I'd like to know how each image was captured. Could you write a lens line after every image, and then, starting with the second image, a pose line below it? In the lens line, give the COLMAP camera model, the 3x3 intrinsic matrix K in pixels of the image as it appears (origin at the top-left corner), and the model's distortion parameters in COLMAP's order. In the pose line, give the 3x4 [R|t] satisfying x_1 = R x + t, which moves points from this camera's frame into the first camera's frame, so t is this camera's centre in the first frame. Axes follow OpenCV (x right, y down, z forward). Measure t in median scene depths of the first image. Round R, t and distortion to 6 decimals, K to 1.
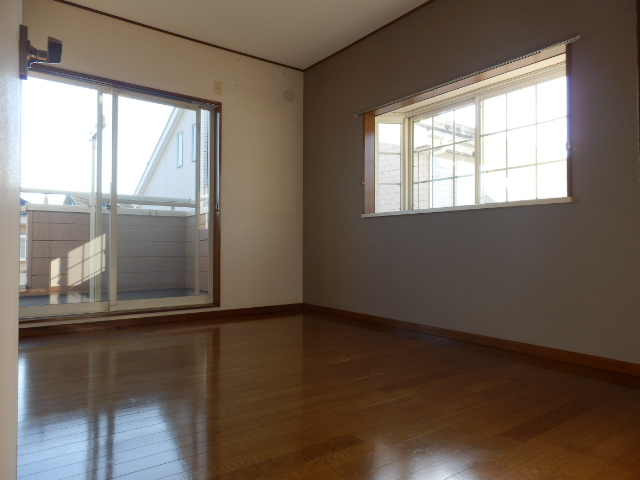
lens RADIAL K [[448.9, 0, 320.3], [0, 448.9, 240.5], [0, 0, 1]] dist [-0.002685, -0.005305]
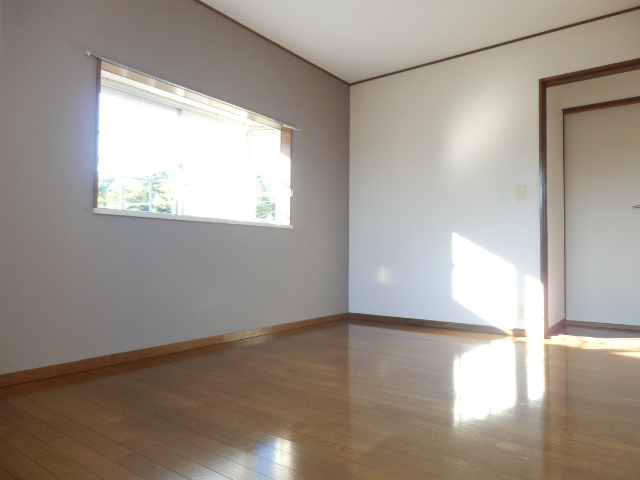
lens RADIAL K [[448.9, 0, 320.3], [0, 448.9, 239.7], [0, 0, 1]] dist [-0.002685, -0.005305]
pose [[-0.277072, 0.033536, 0.960264, -0.724174], [-0.015365, 0.999108, -0.039326, 0.010766], [-0.960726, -0.025650, -0.276310, 0.984261]]
